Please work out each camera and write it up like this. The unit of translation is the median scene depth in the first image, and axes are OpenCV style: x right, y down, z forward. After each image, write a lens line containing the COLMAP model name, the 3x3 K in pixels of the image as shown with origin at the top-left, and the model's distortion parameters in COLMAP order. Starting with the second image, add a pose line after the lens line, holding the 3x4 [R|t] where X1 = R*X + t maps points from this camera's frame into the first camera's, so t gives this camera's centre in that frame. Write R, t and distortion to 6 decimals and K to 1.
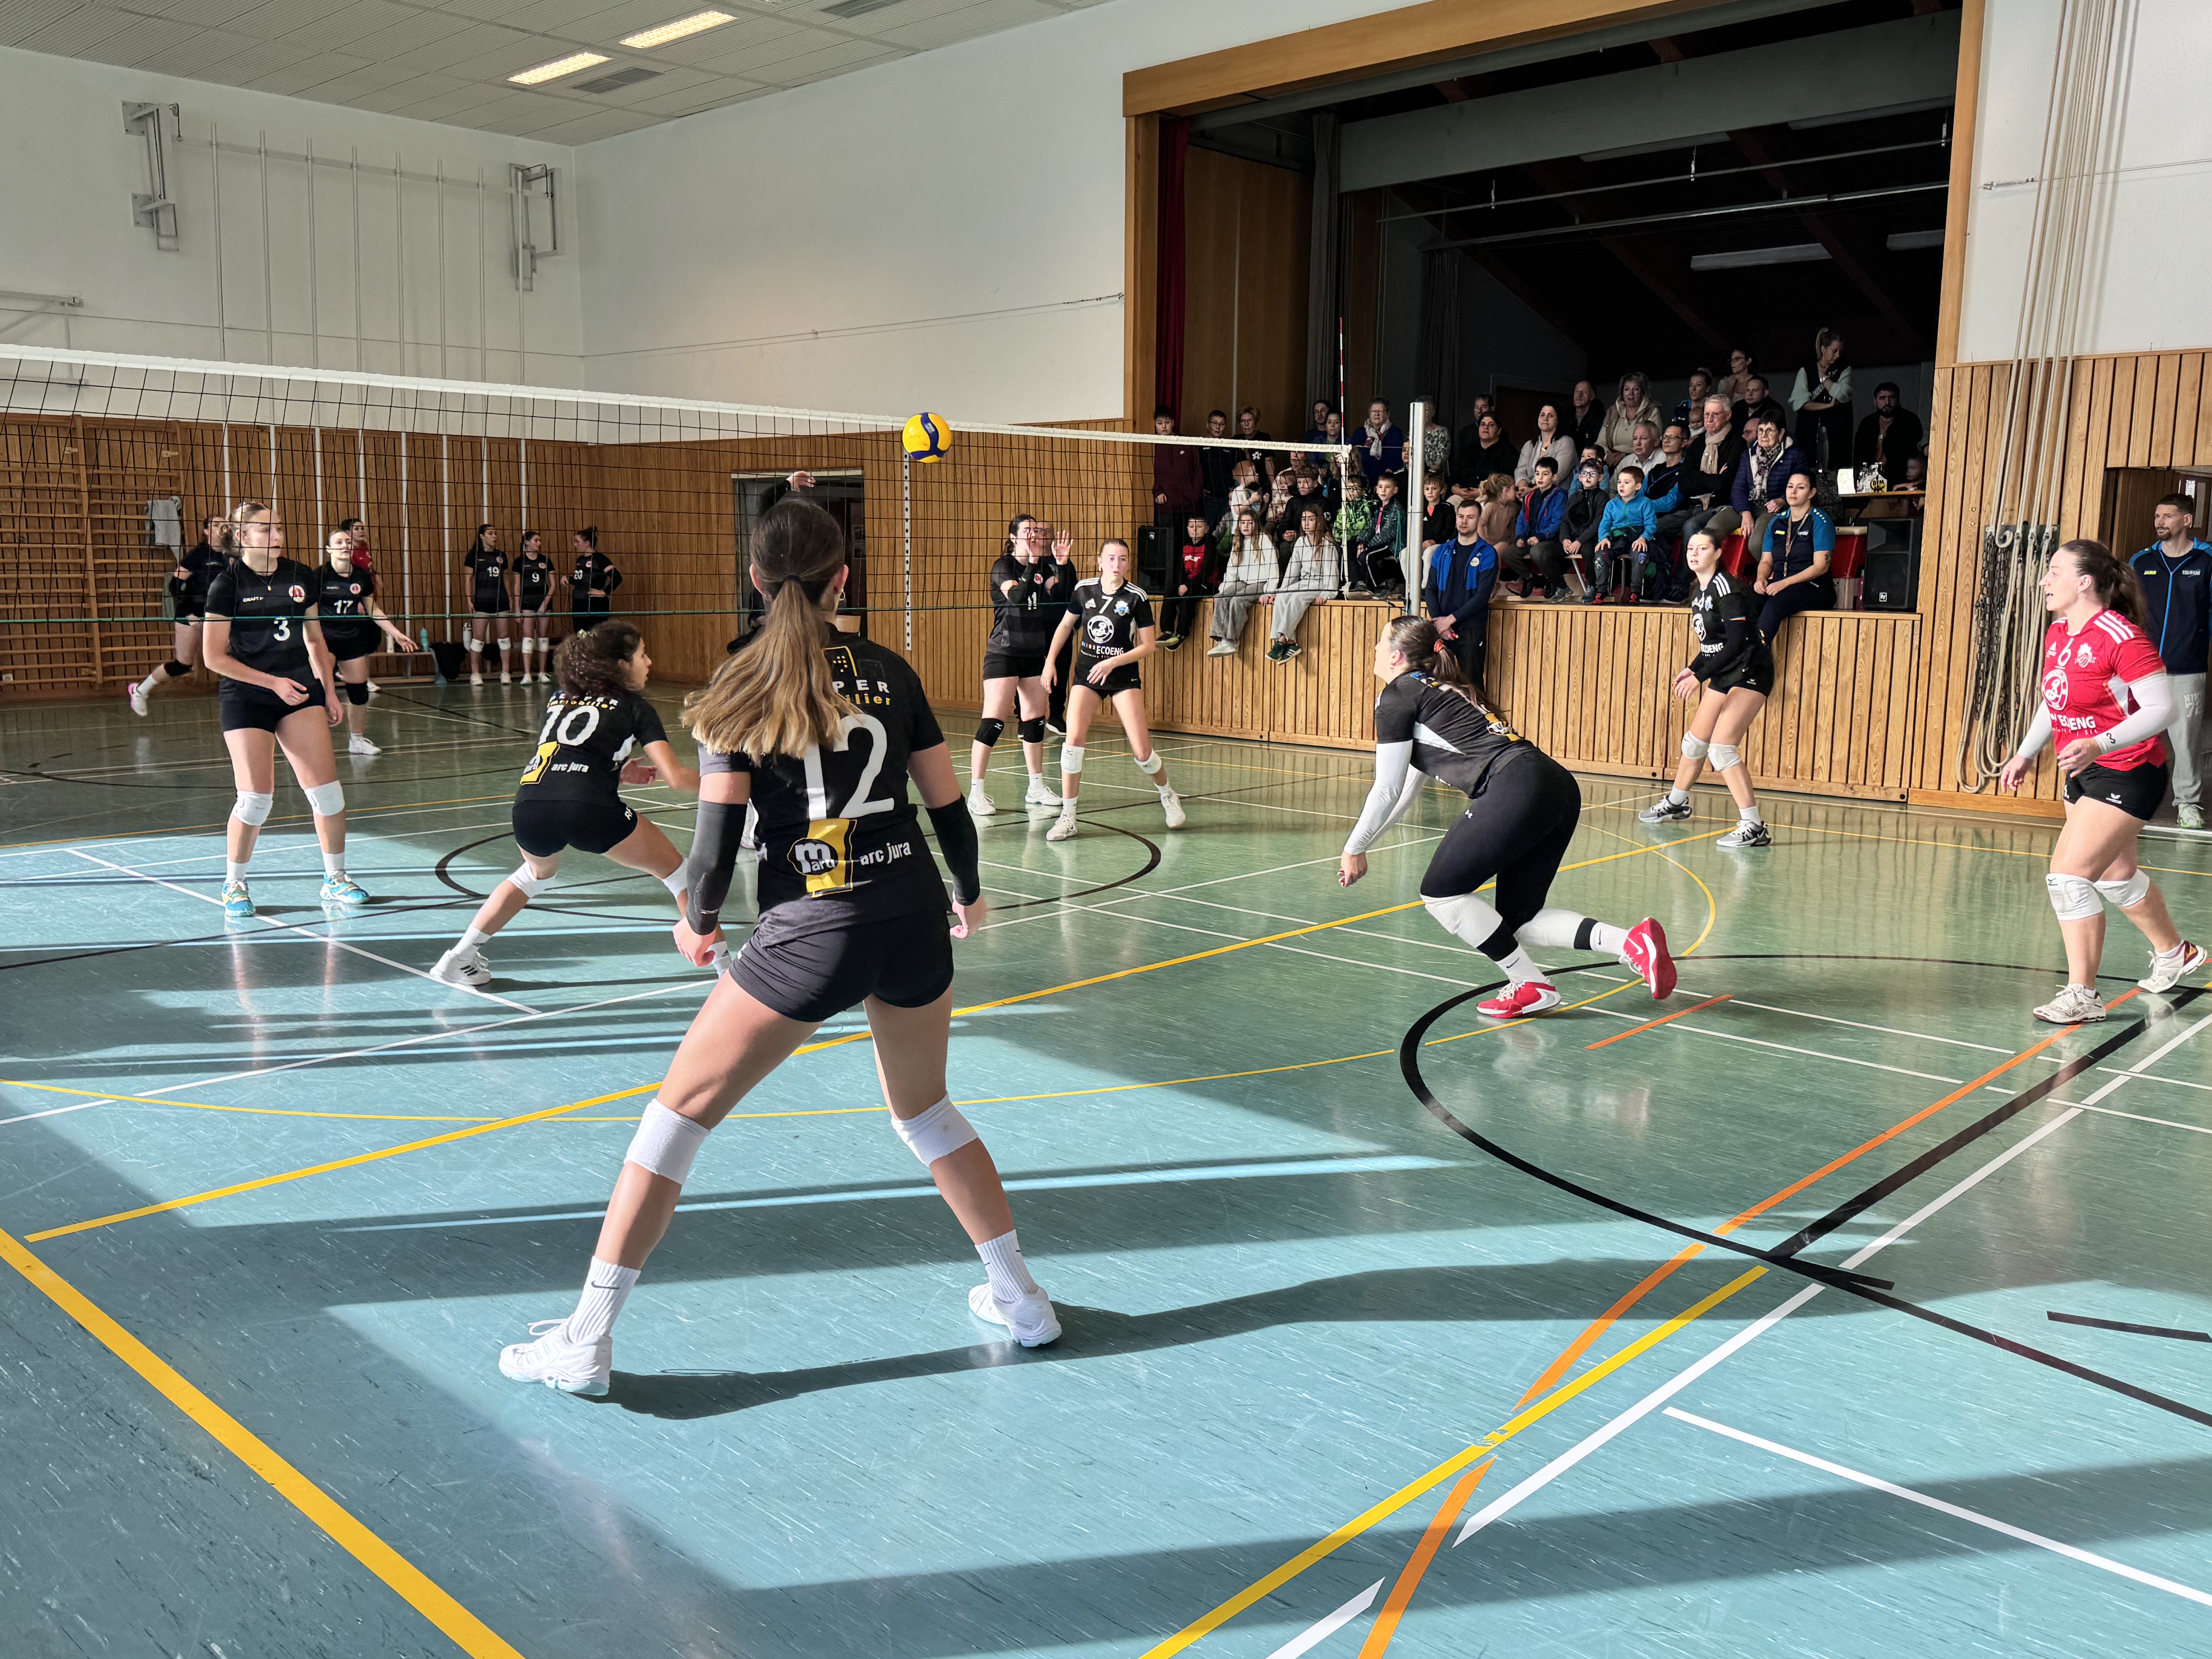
lens RADIAL K [[1831.3, 0, 1116.8], [0, 1831.3, 834.1], [0, 0, 1]] dist [0.060519, -0.087325]
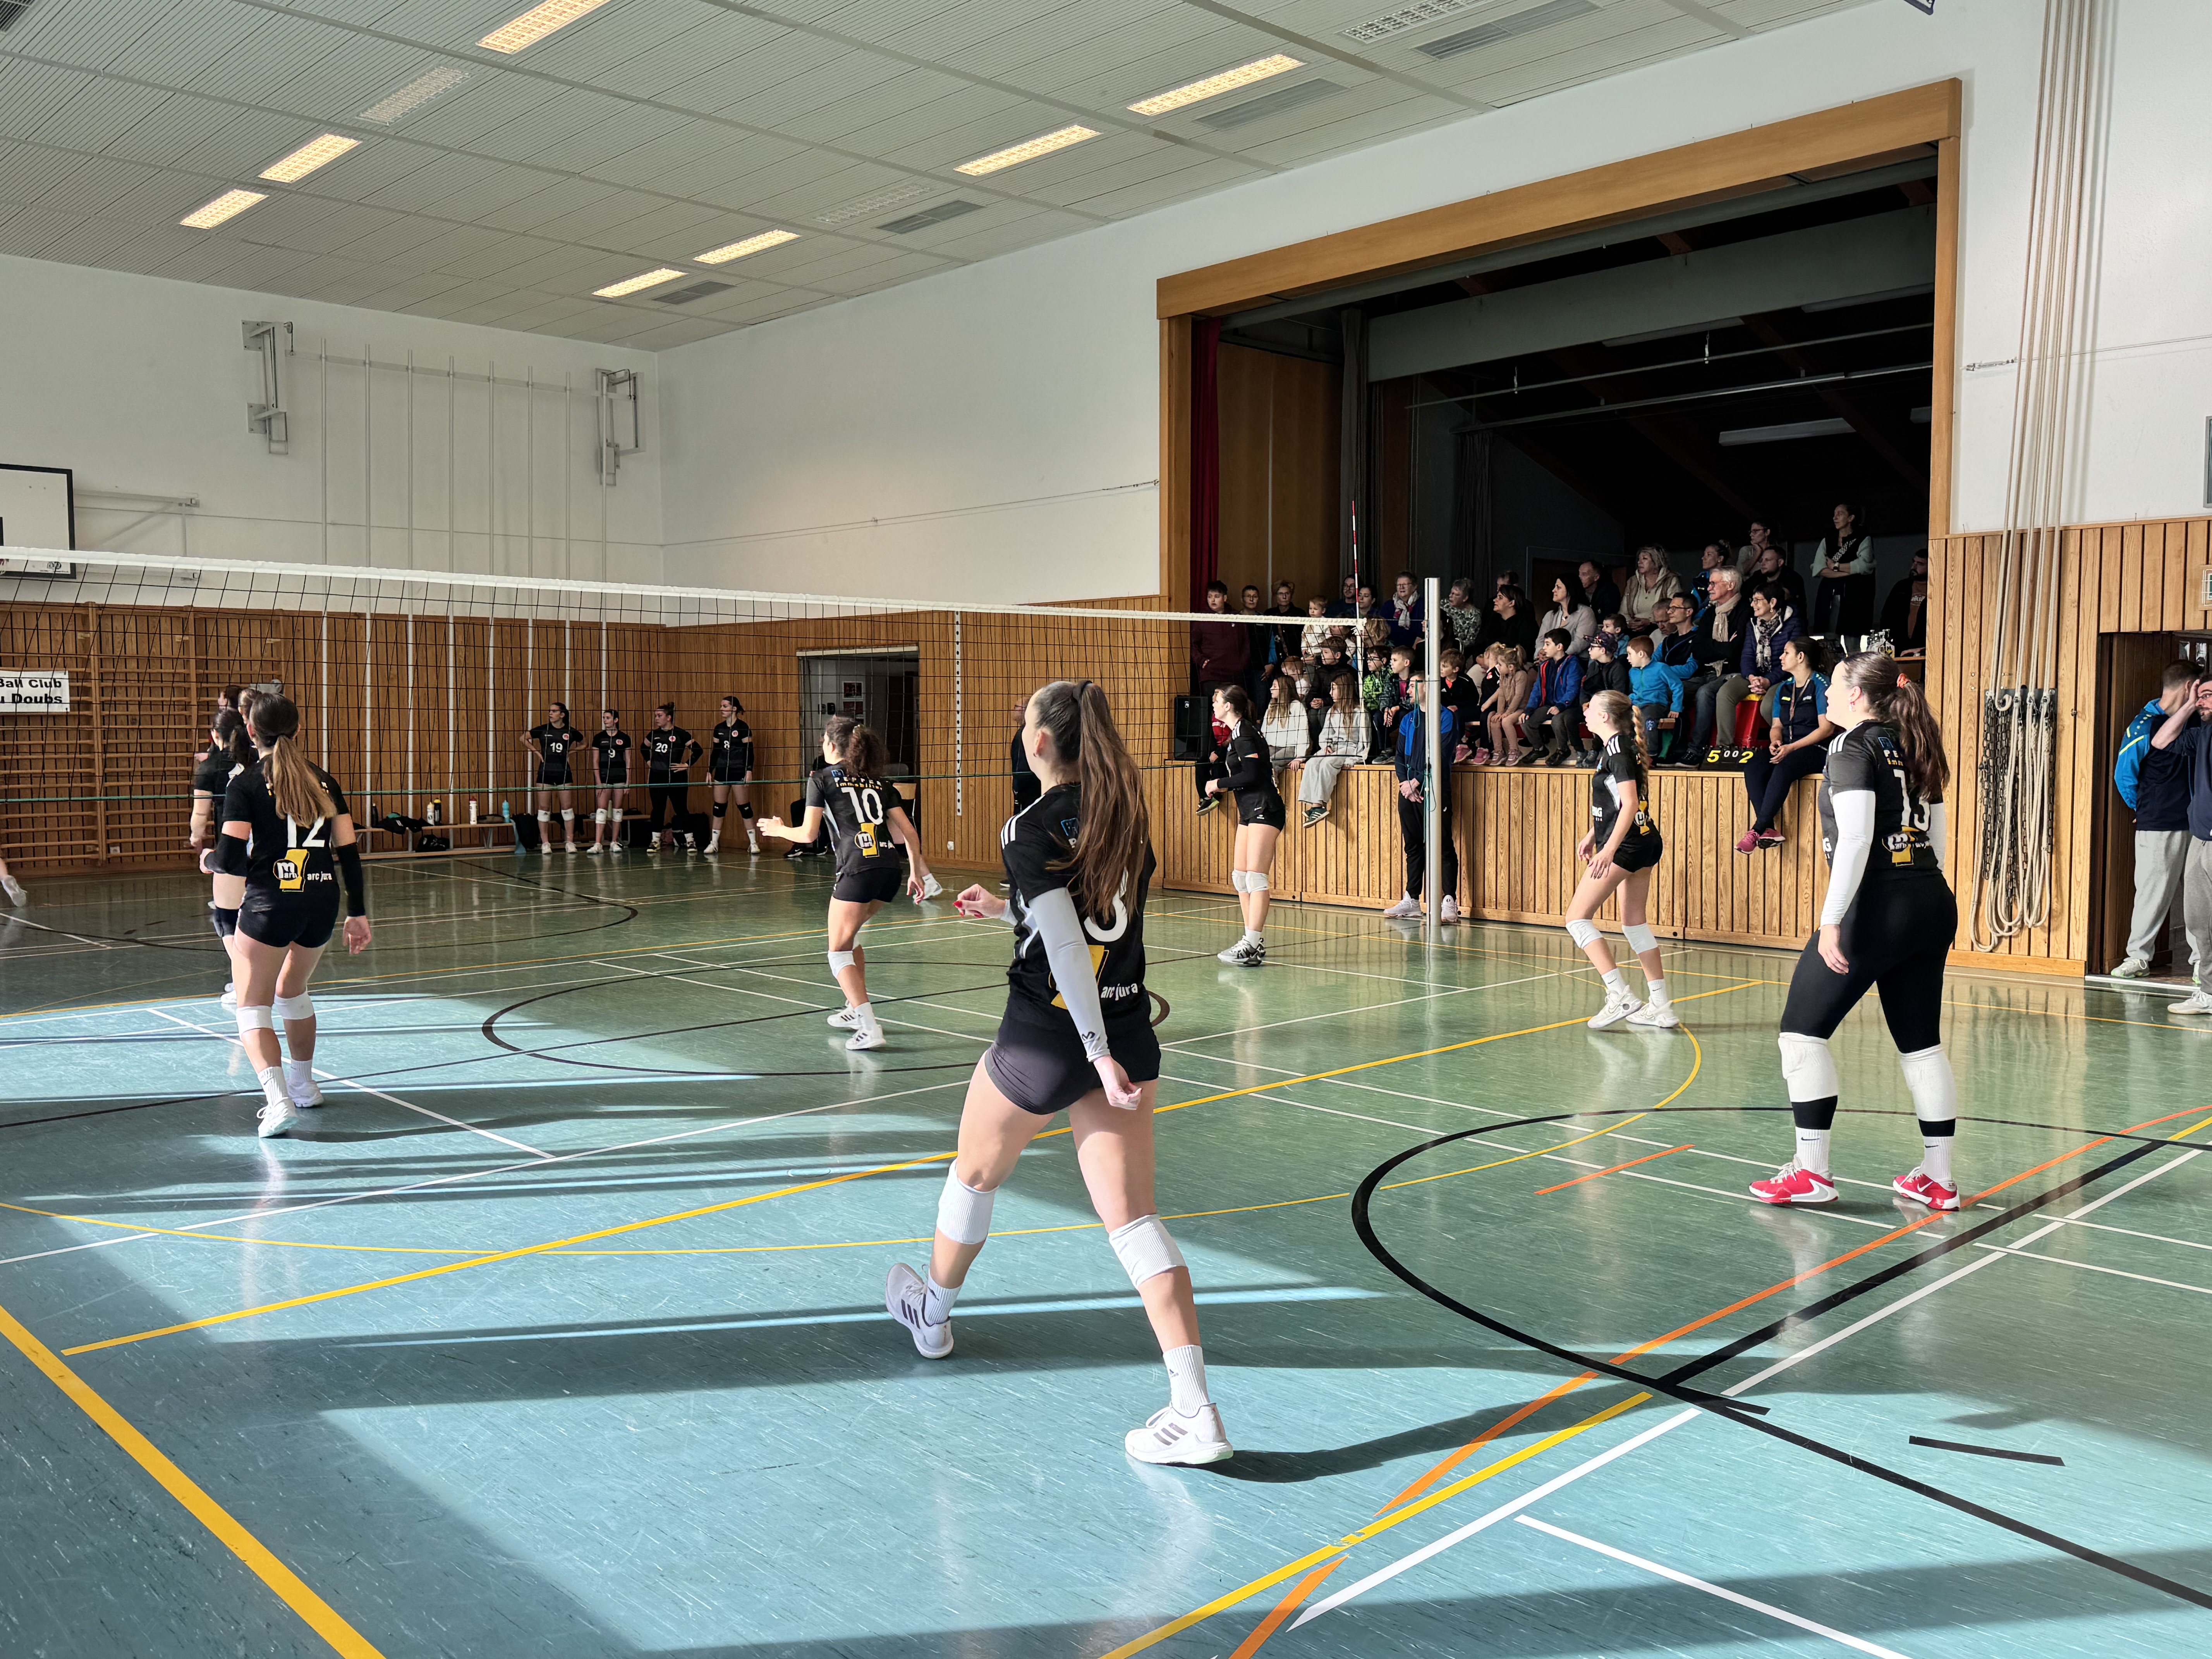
lens RADIAL K [[1831.3, 0, 1098.4], [0, 1831.3, 824.6], [0, 0, 1]] dist [0.060519, -0.087325]
pose [[0.998412, -0.006901, -0.055917, 0.036125], [0.001565, 0.995484, -0.094914, 0.003765], [0.056319, 0.094676, 0.993914, -0.037070]]
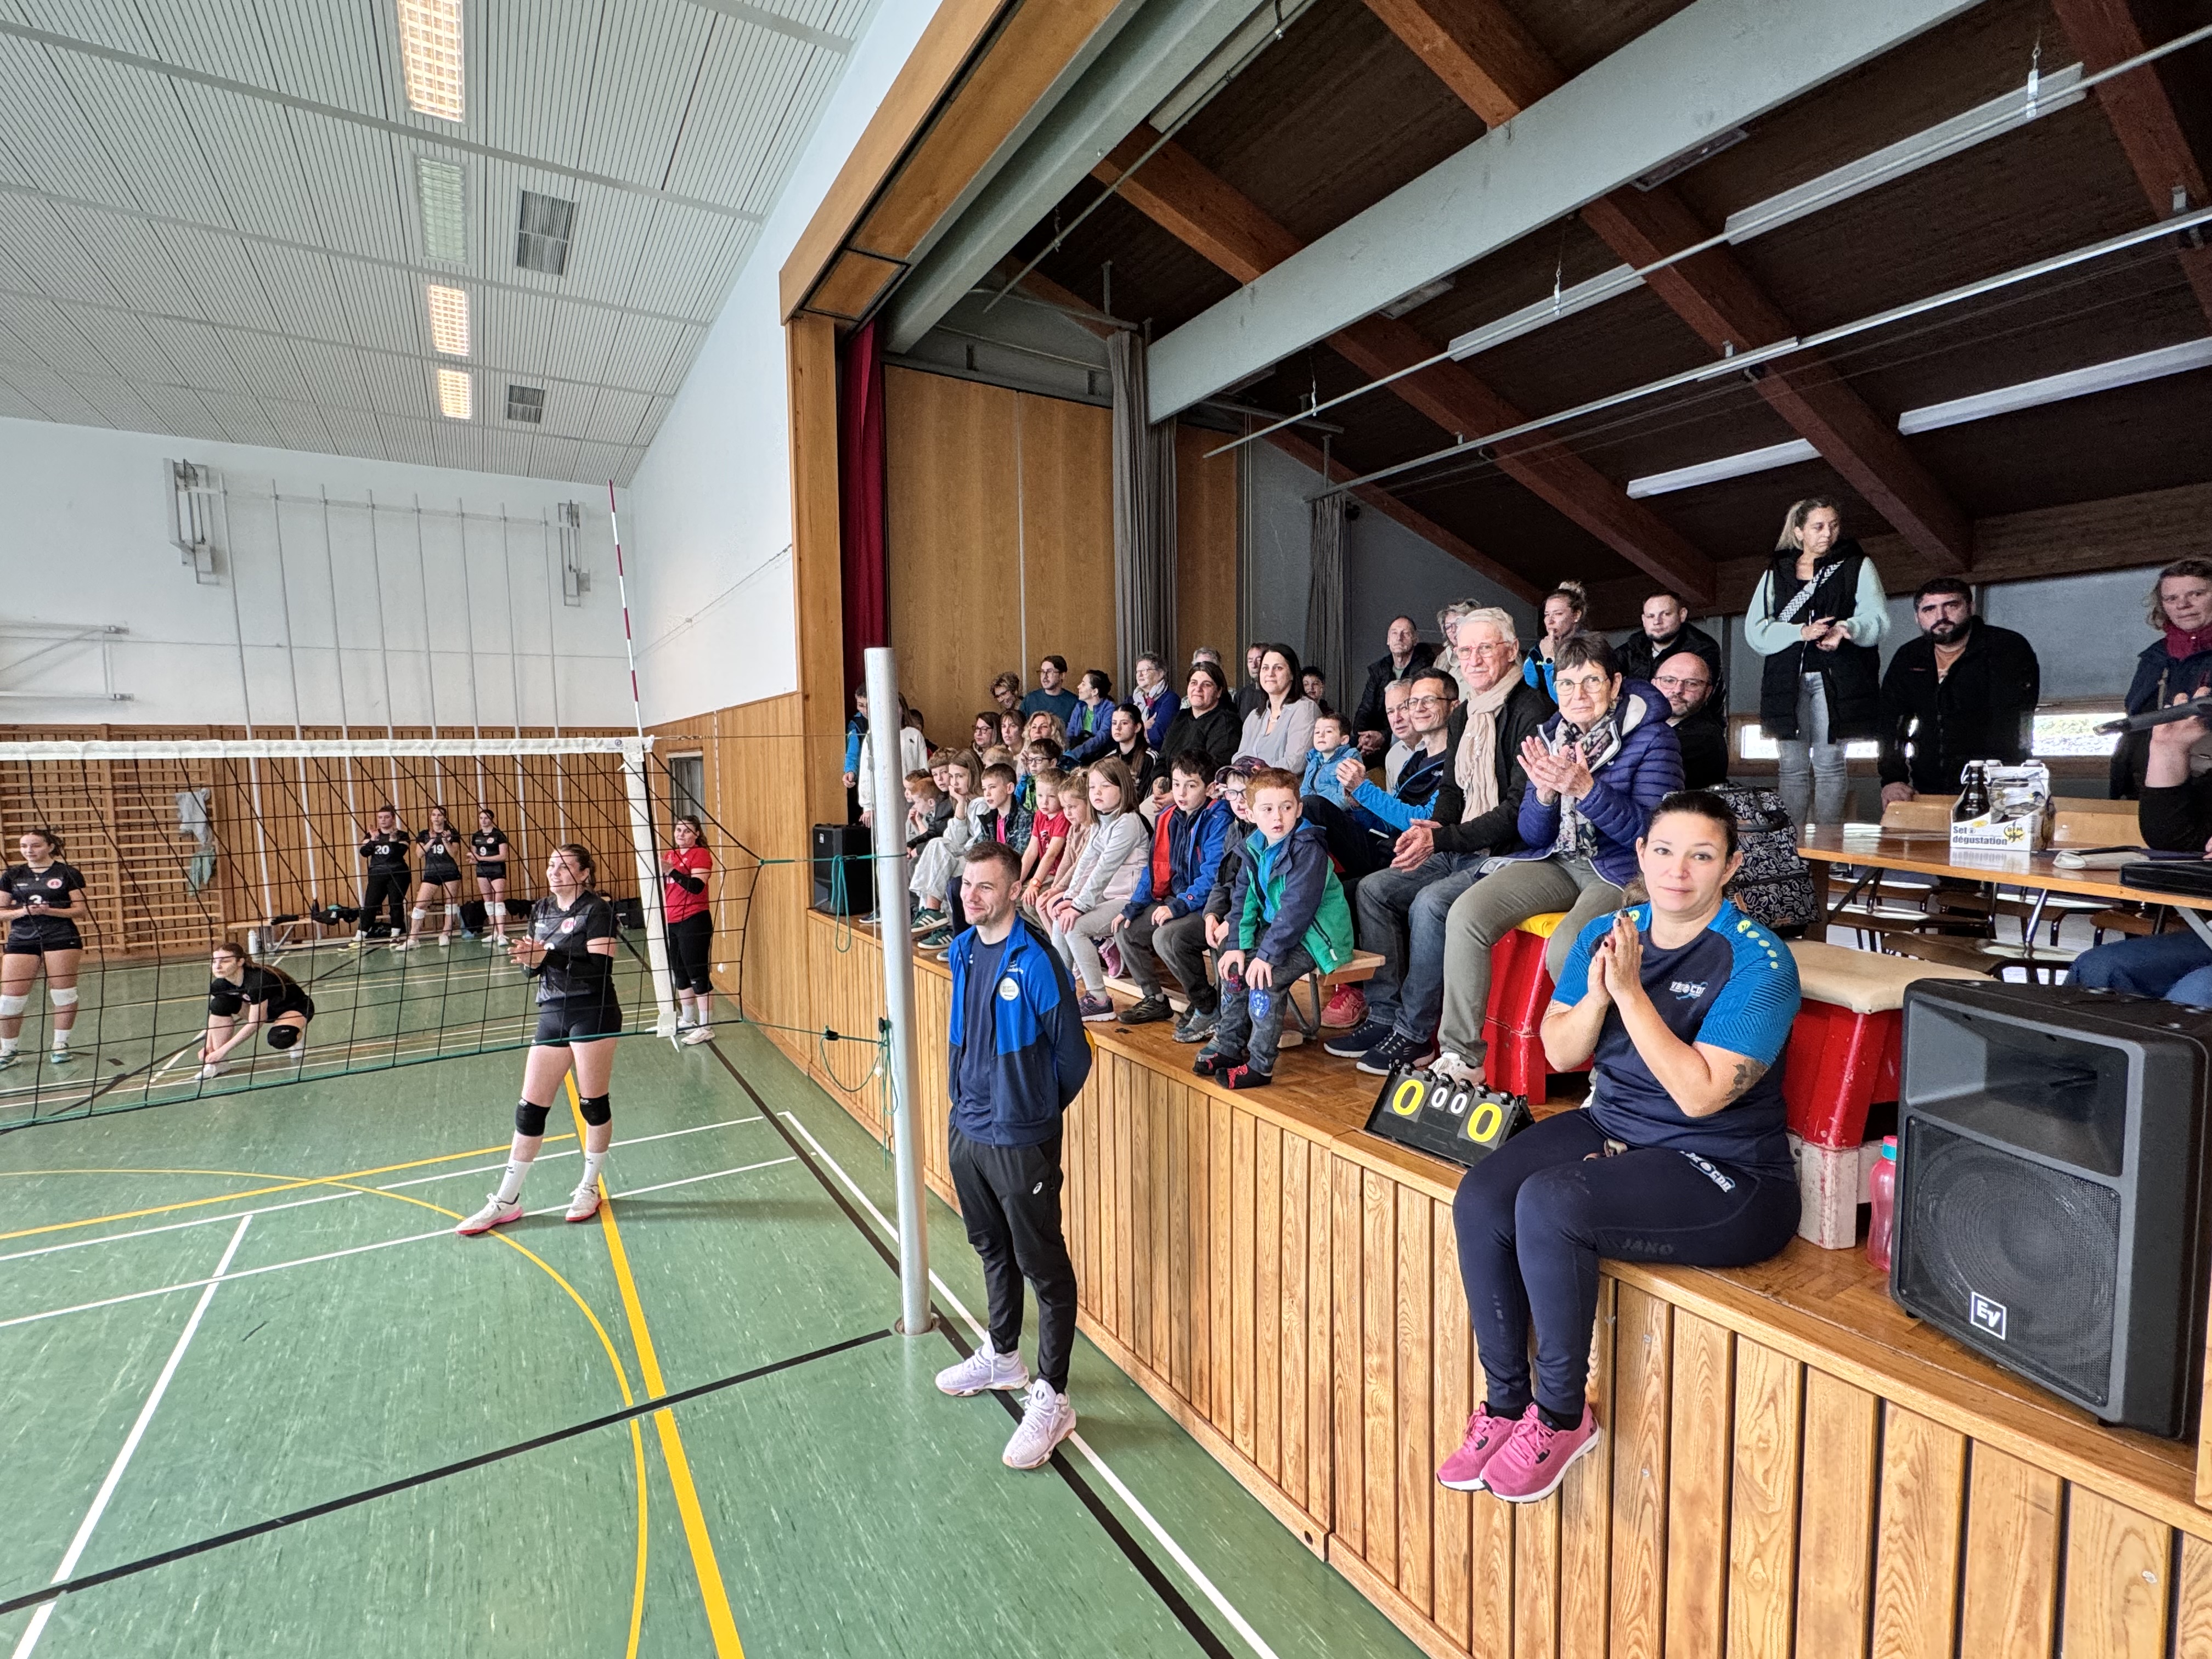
lens RADIAL K [[1025.6, 0, 1108.5], [0, 1025.6, 826.3], [0, 0, 1]] dist [-0.000927, -0.000253]
pose [[0.964553, -0.000372, -0.263889, 0.348848], [-0.024251, 0.995642, -0.090045, -0.185904], [0.262773, 0.093253, 0.960341, 0.859458]]
